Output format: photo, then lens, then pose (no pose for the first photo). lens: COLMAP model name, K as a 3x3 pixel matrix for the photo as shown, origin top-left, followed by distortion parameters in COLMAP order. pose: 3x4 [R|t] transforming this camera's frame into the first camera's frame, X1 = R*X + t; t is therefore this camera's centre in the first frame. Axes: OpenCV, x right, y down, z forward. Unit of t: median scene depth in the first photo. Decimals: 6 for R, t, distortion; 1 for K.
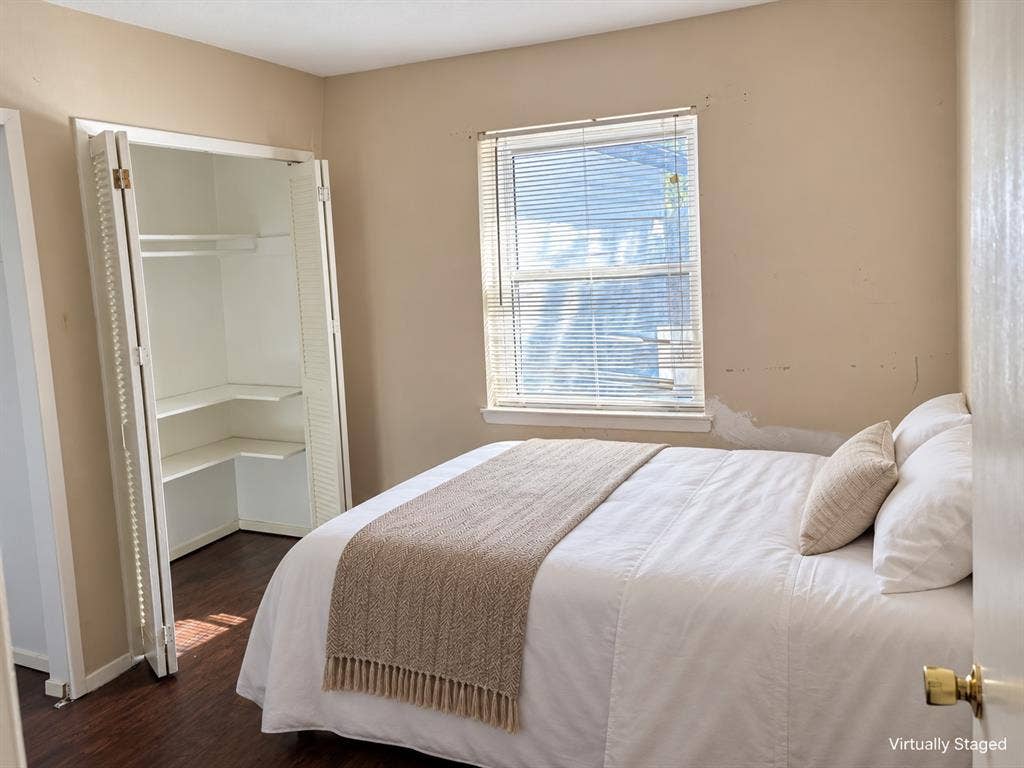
lens RADIAL K [[834.9, 0, 512.3], [0, 834.9, 366.5], [0, 0, 1]] dist [0.003798, 0.000089]
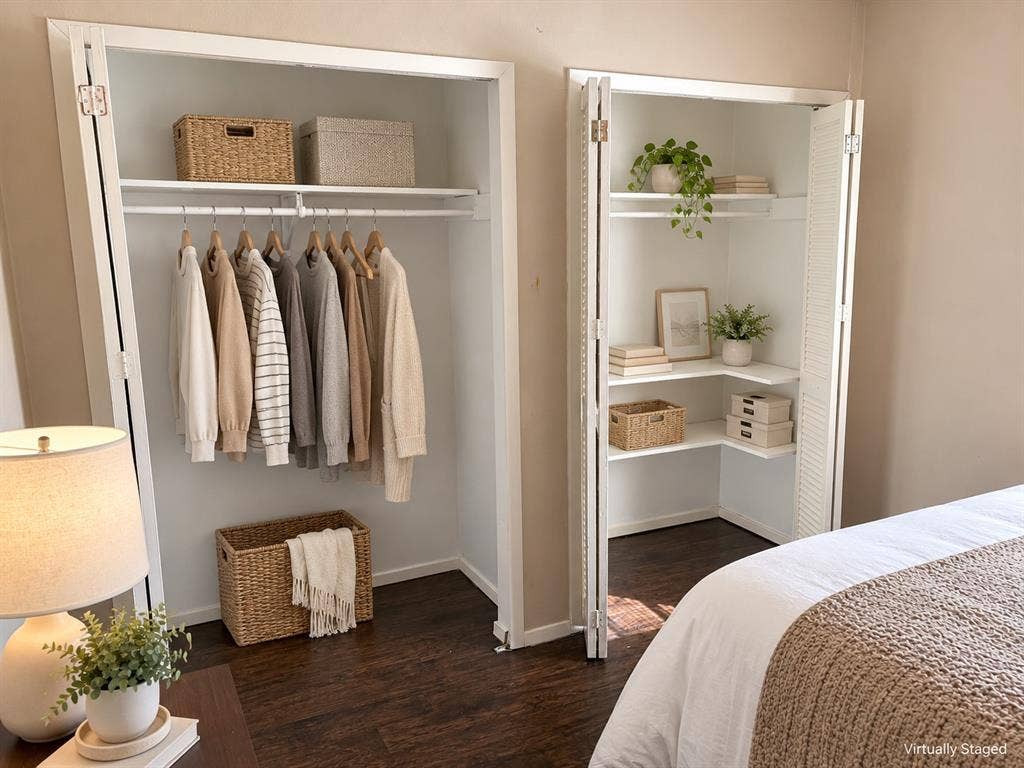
lens RADIAL K [[834.9, 0, 512.3], [0, 834.9, 366.5], [0, 0, 1]] dist [0.003798, 0.000089]
pose [[0.774782, 0.137704, -0.617050, 0.058660], [-0.110009, 0.990467, 0.082908, -0.028892], [0.622584, 0.003646, 0.782544, 0.196792]]
